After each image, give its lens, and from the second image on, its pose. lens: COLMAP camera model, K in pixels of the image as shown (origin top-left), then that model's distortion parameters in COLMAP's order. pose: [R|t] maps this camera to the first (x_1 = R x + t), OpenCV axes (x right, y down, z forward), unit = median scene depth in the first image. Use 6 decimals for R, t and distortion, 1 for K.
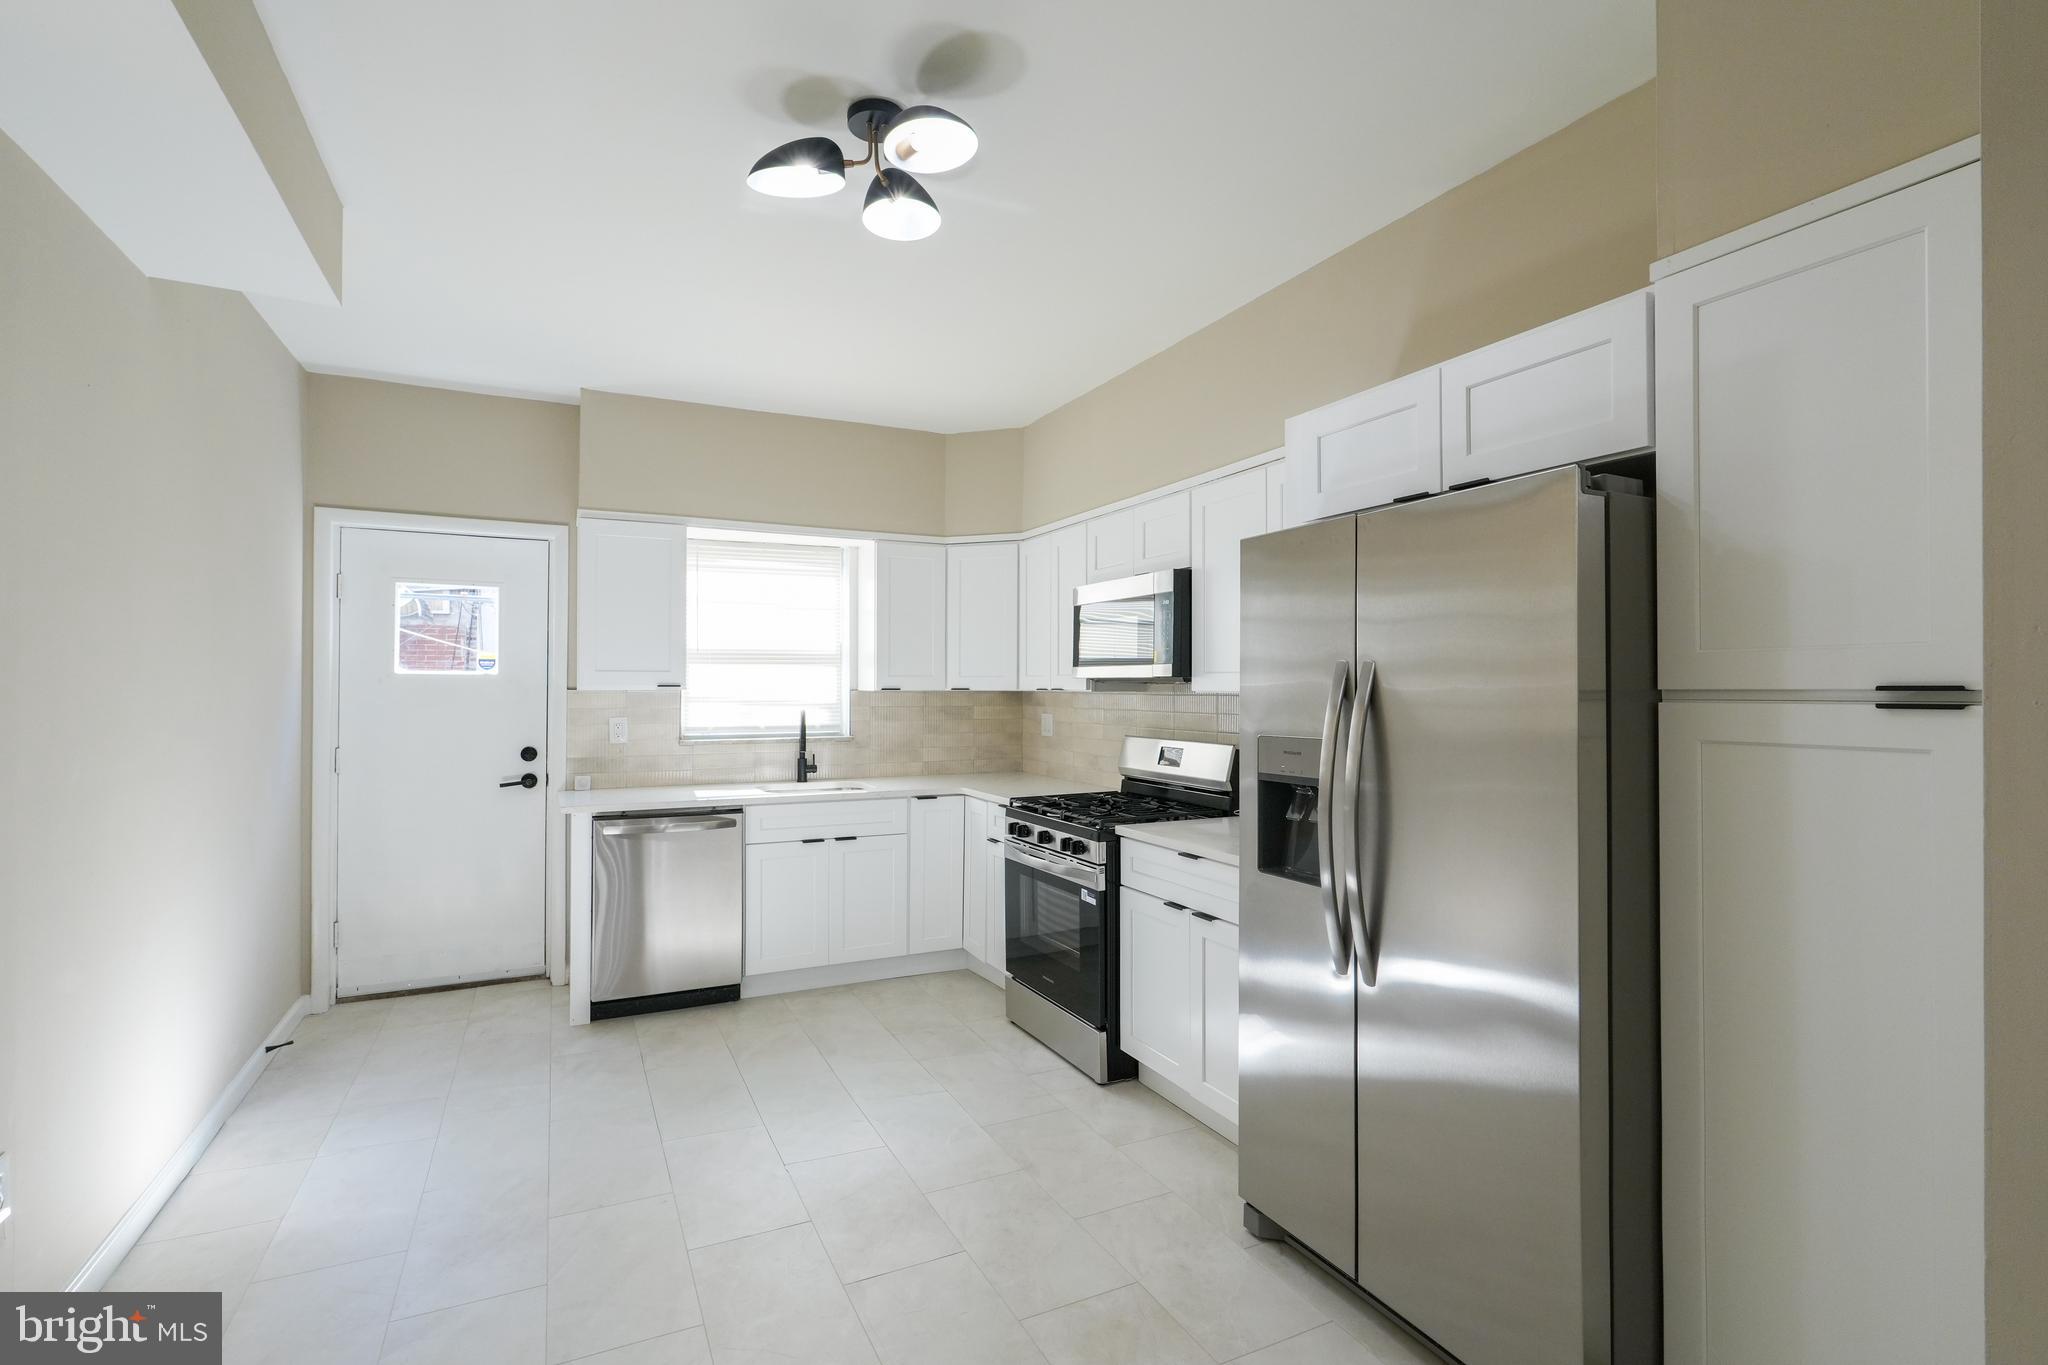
lens RADIAL K [[964.7, 0, 1024.0], [0, 964.7, 682.5], [0, 0, 1]] dist [0.000198, -0.000599]
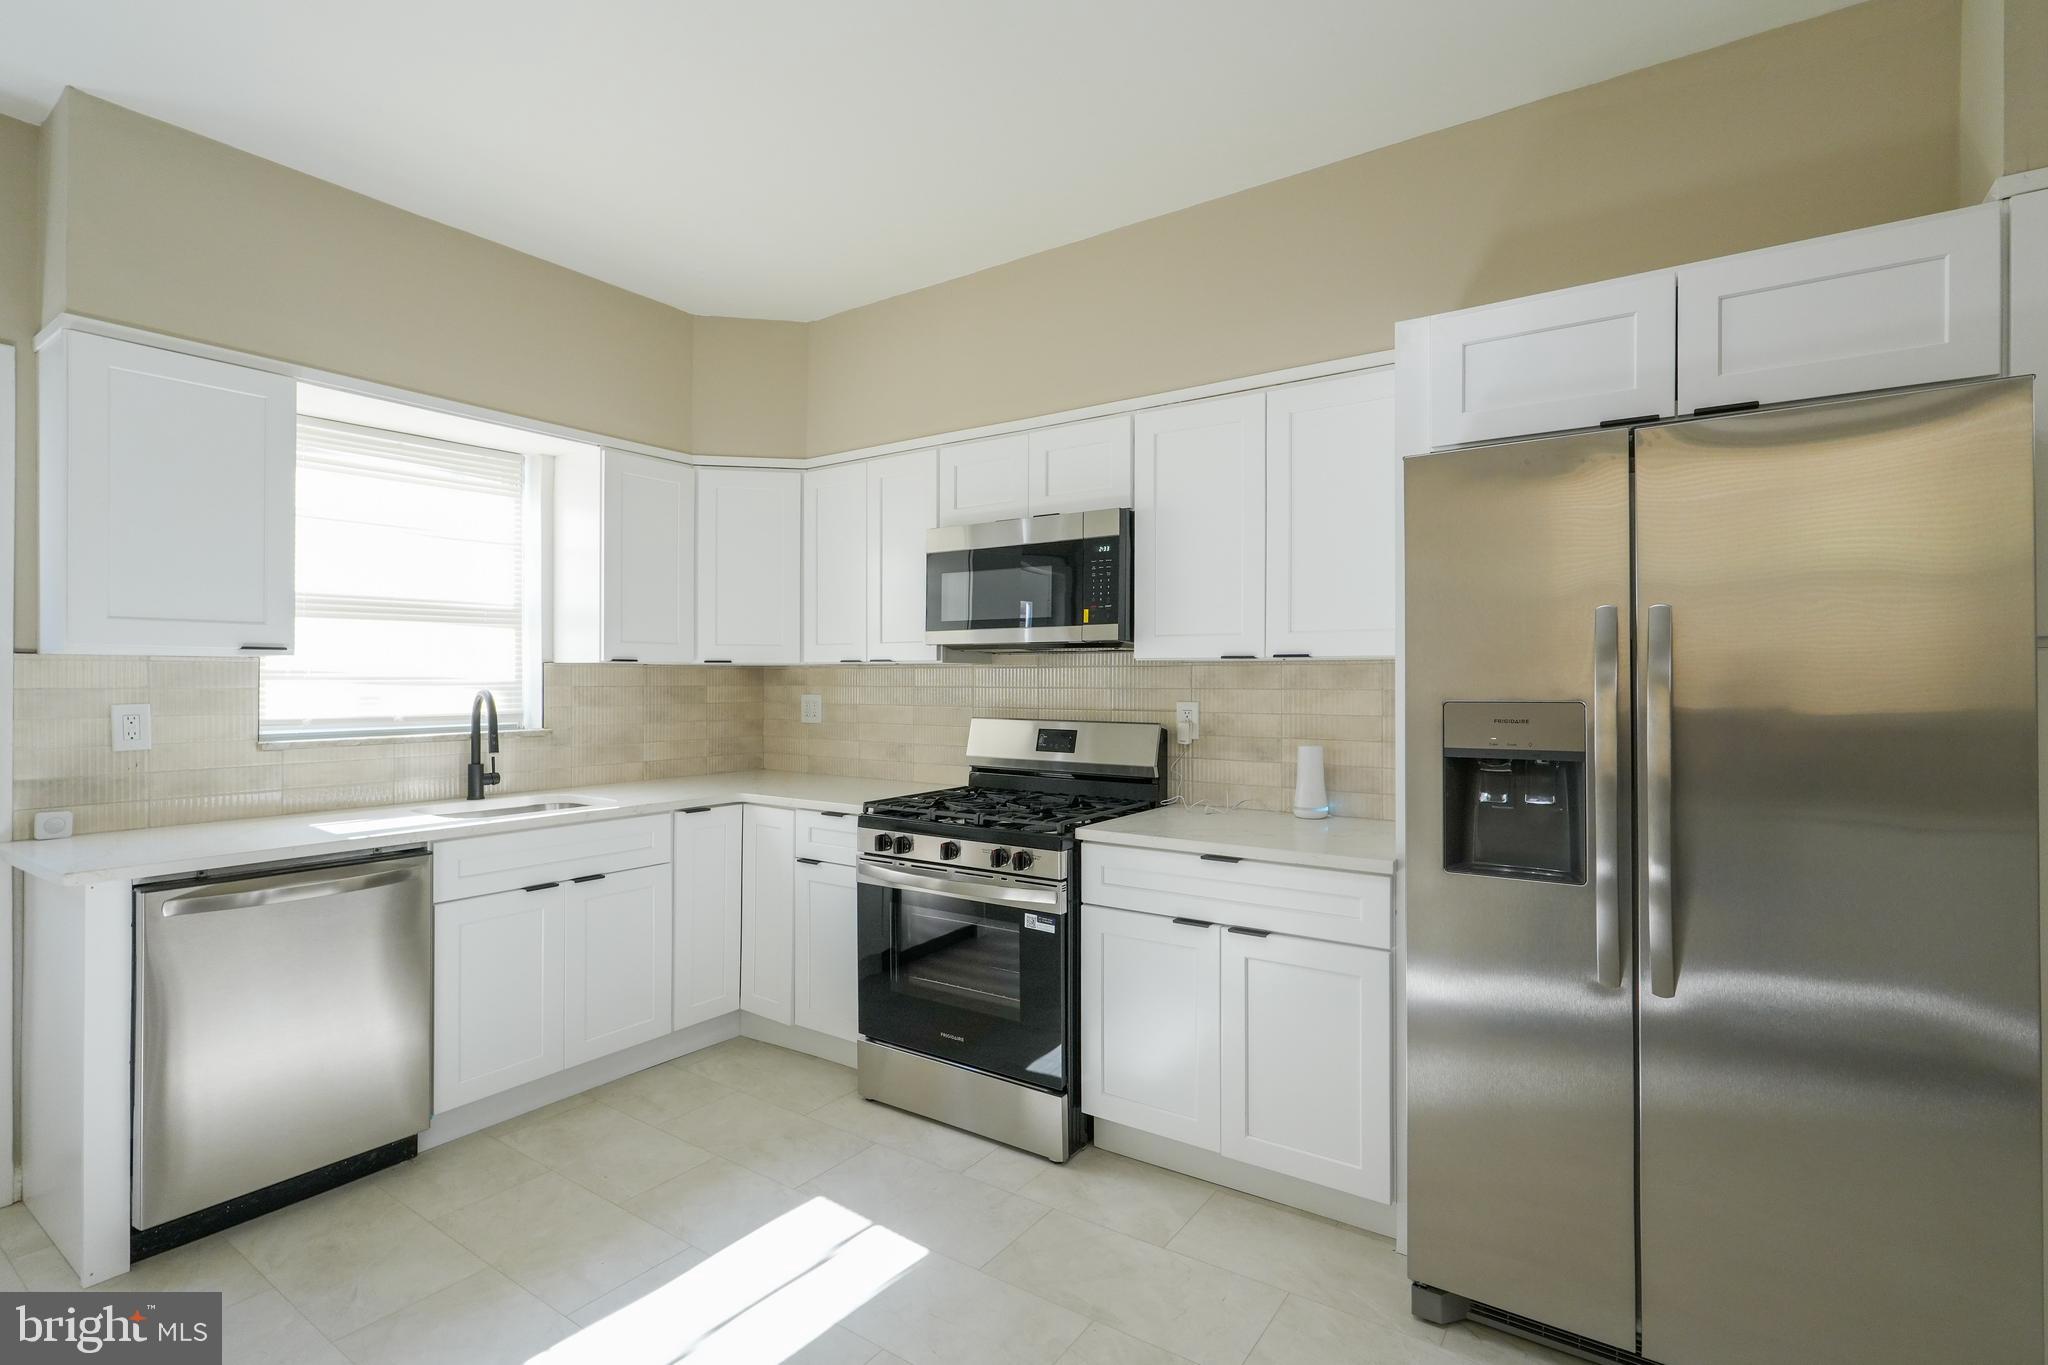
lens RADIAL K [[964.7, 0, 1024.0], [0, 964.7, 682.5], [0, 0, 1]] dist [0.000198, -0.000599]
pose [[0.871388, -0.001978, 0.490590, -0.245455], [-0.002209, 0.999966, 0.007955, 0.017948], [-0.490589, -0.008016, 0.871354, 0.256143]]
